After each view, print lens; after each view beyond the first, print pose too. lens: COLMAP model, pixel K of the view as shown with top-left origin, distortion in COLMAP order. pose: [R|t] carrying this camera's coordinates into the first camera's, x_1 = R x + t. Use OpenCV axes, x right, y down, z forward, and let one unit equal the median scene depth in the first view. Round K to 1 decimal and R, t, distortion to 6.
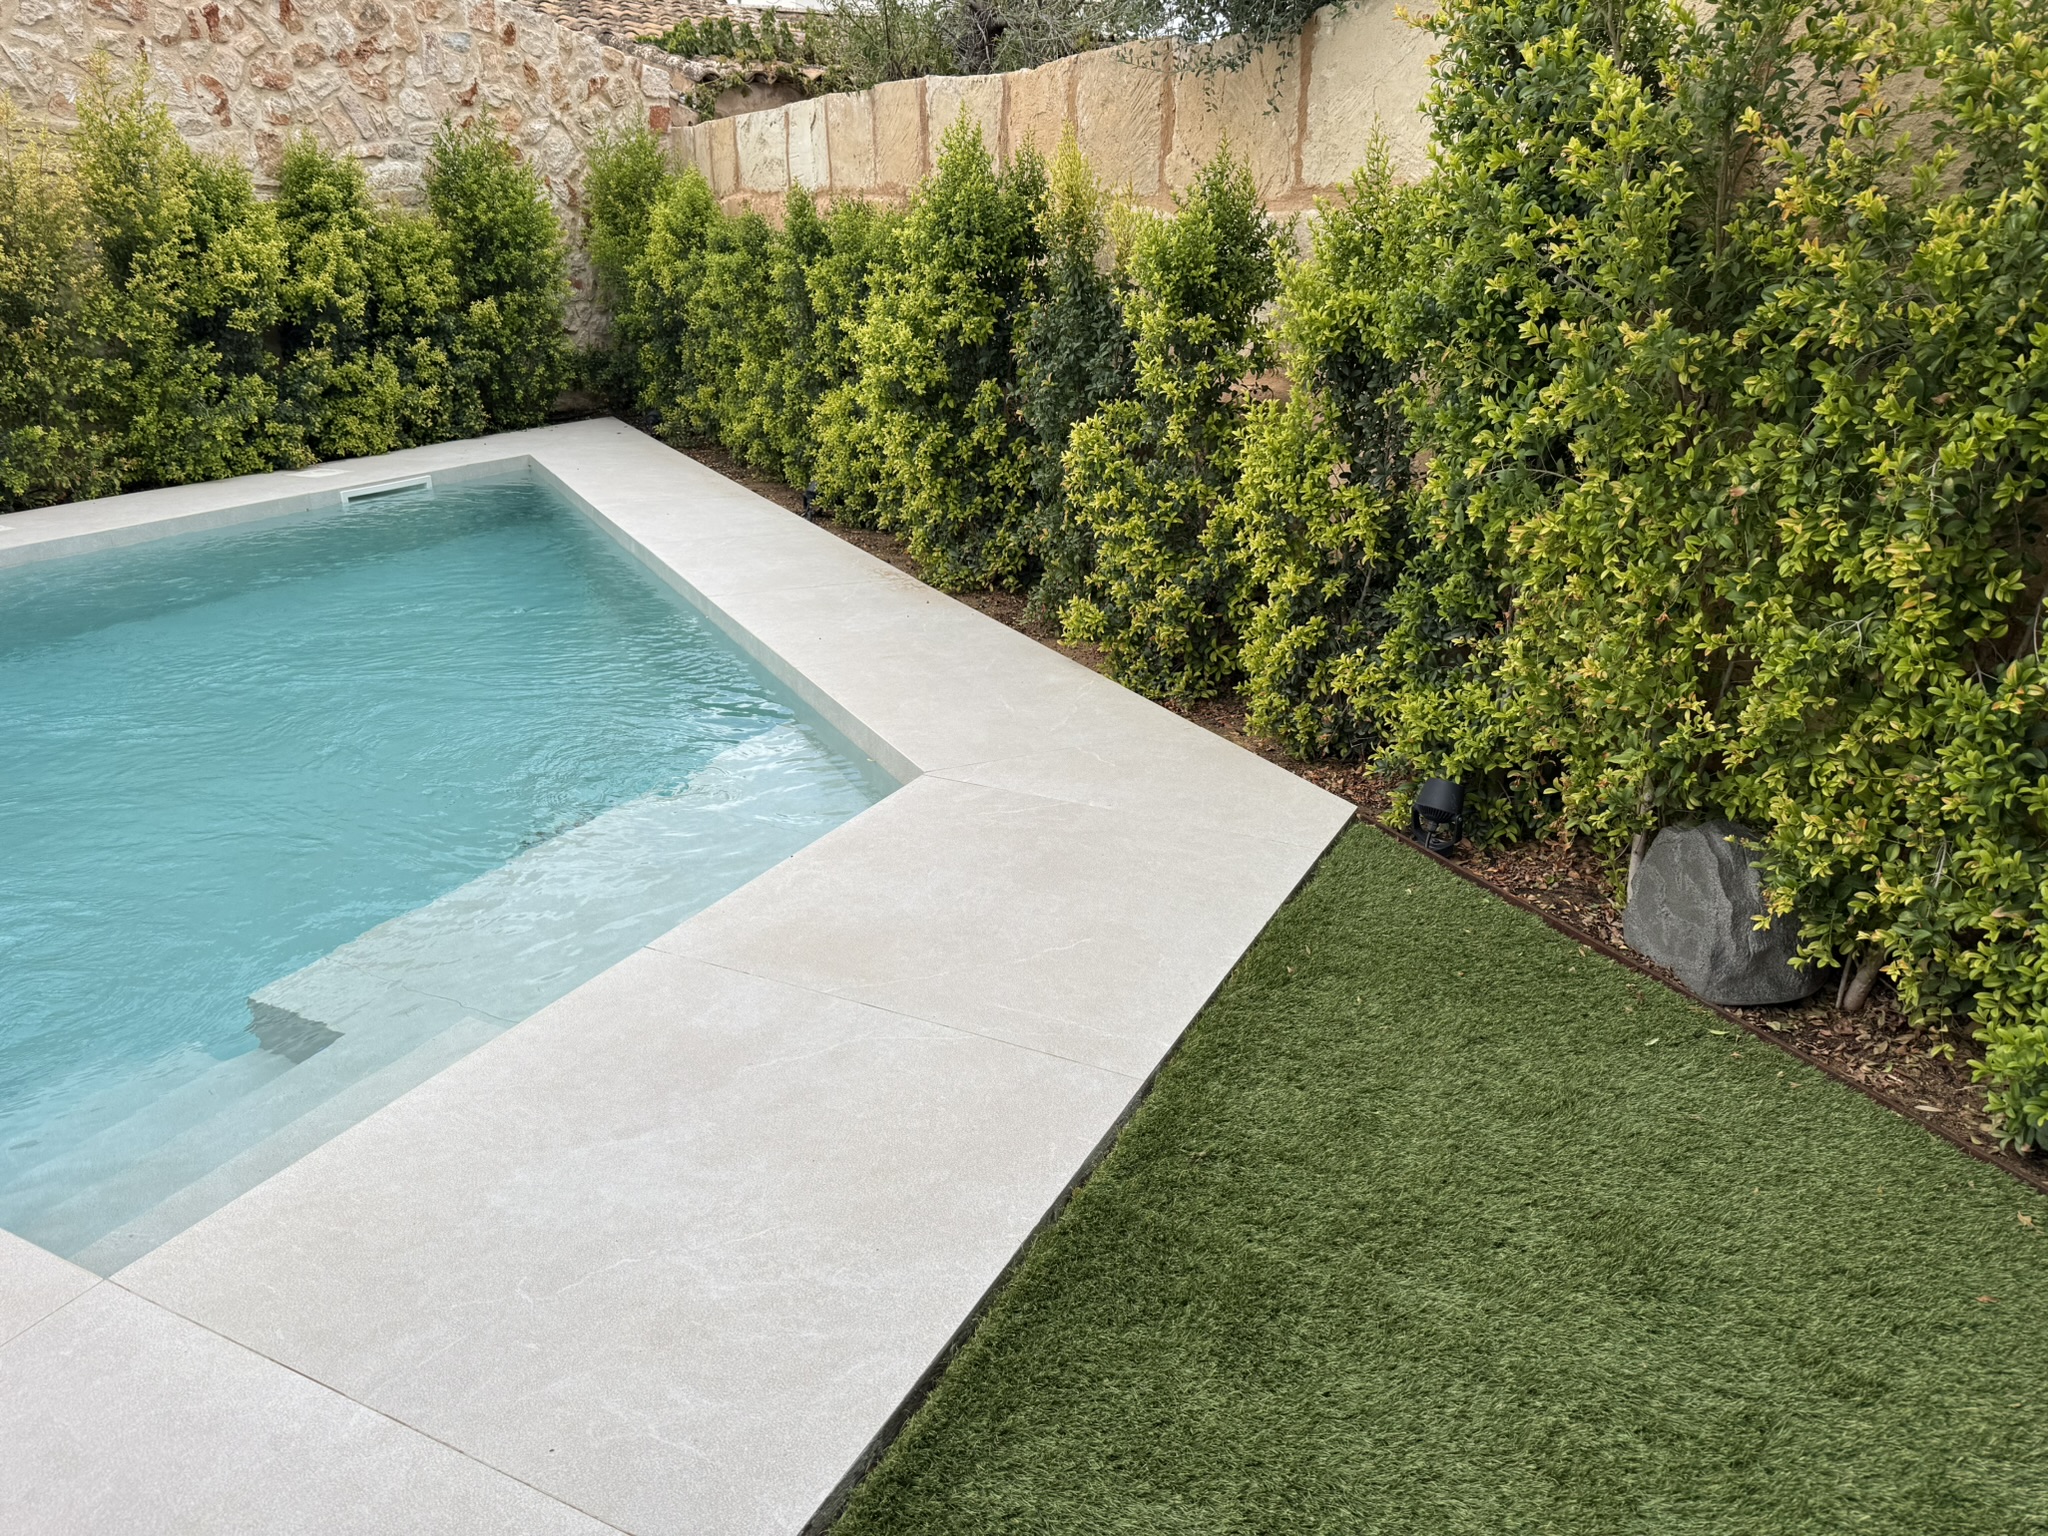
lens RADIAL K [[1445.0, 0, 1024.0], [0, 1445.0, 768.0], [0, 0, 1]] dist [0.095573, -0.178049]
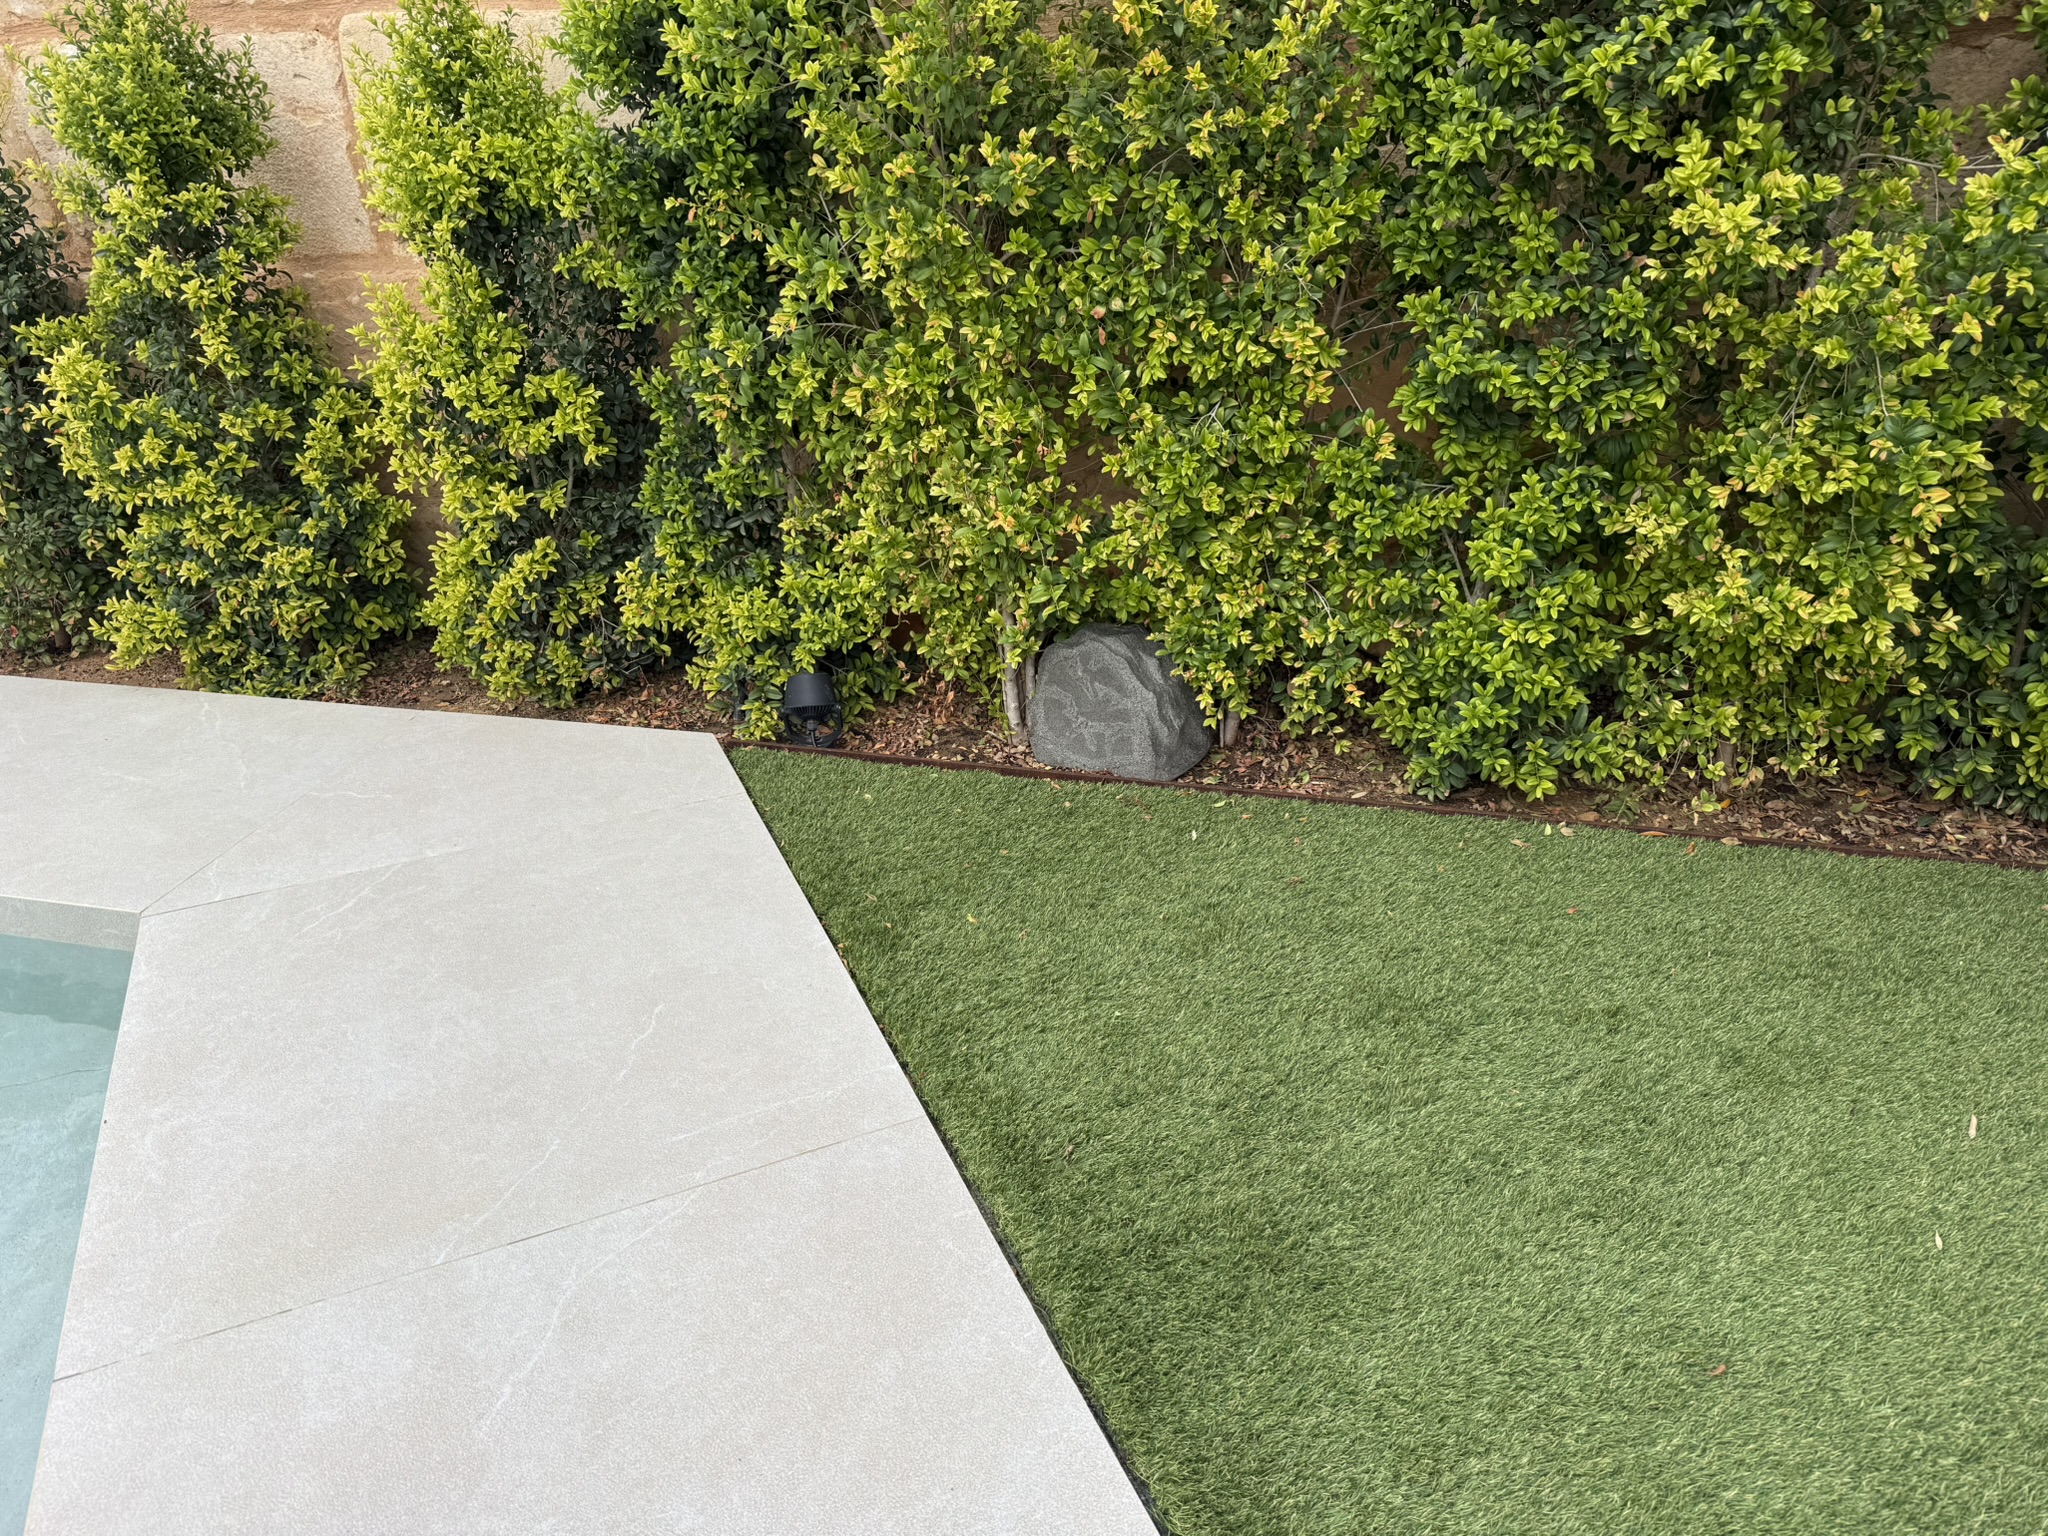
lens RADIAL K [[1445.0, 0, 1024.0], [0, 1445.0, 768.0], [0, 0, 1]] dist [0.095573, -0.178049]
pose [[0.633307, -0.369841, 0.679808, -0.251835], [0.289188, 0.927879, 0.235395, -0.103315], [-0.717839, 0.047515, 0.694586, 0.235283]]
